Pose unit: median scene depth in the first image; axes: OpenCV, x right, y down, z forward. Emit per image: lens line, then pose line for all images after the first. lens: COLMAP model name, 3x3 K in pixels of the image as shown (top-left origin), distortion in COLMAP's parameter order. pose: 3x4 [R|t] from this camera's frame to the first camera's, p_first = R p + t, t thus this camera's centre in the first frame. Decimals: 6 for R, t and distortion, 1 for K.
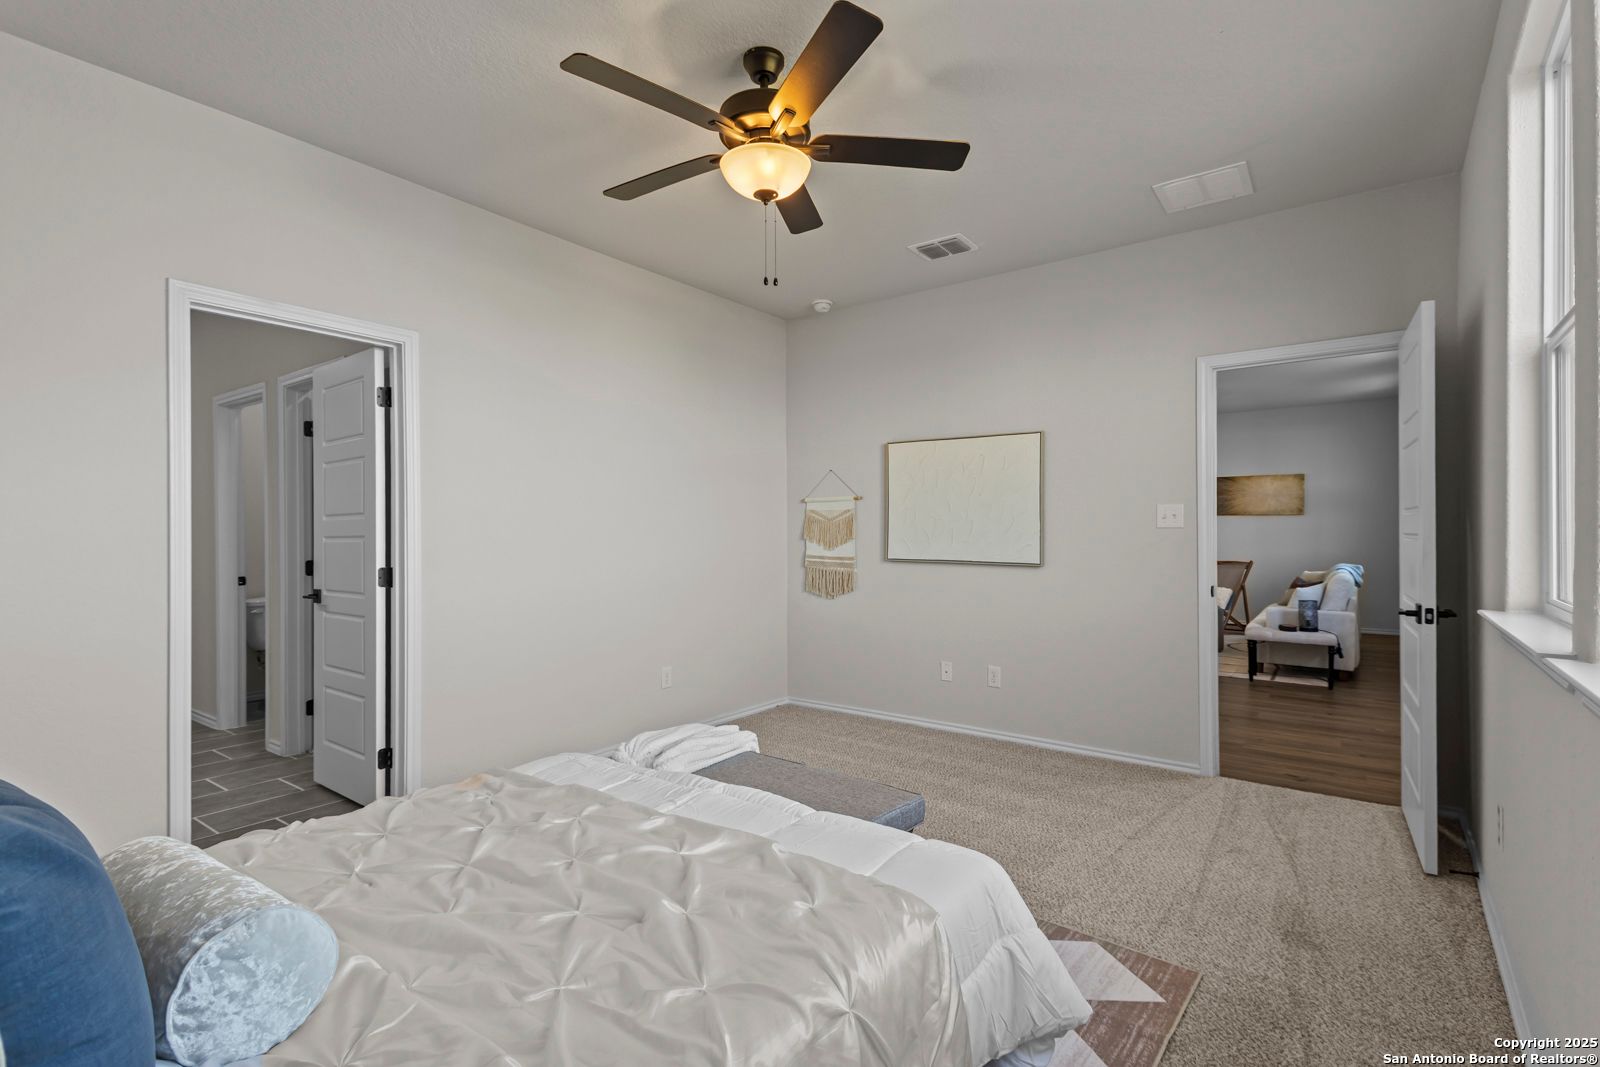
lens RADIAL K [[736.7, 0, 800.0], [0, 736.7, 533.5], [0, 0, 1]] dist [0.015444, -0.001021]
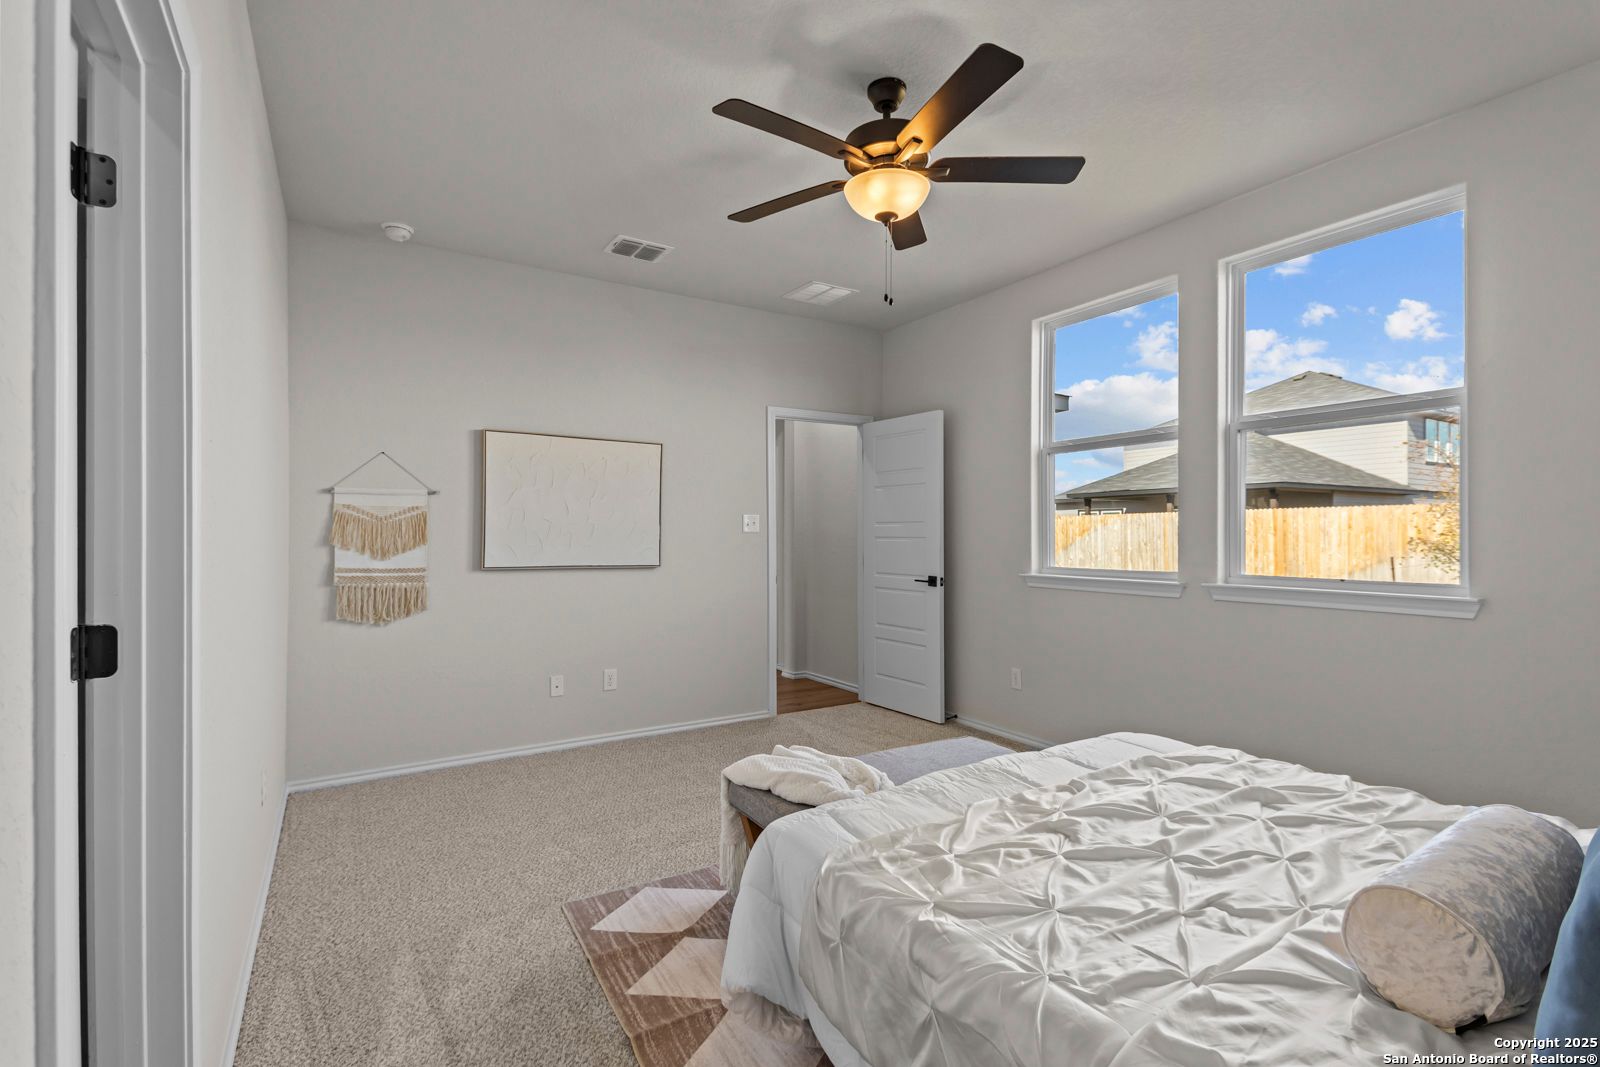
lens RADIAL K [[736.7, 0, 800.0], [0, 736.7, 533.5], [0, 0, 1]] dist [0.015444, -0.001021]
pose [[0.360699, 0.004592, 0.932671, -0.513380], [0.002341, 0.999980, -0.005828, 0.001264], [-0.932679, 0.004285, 0.360681, 0.349274]]
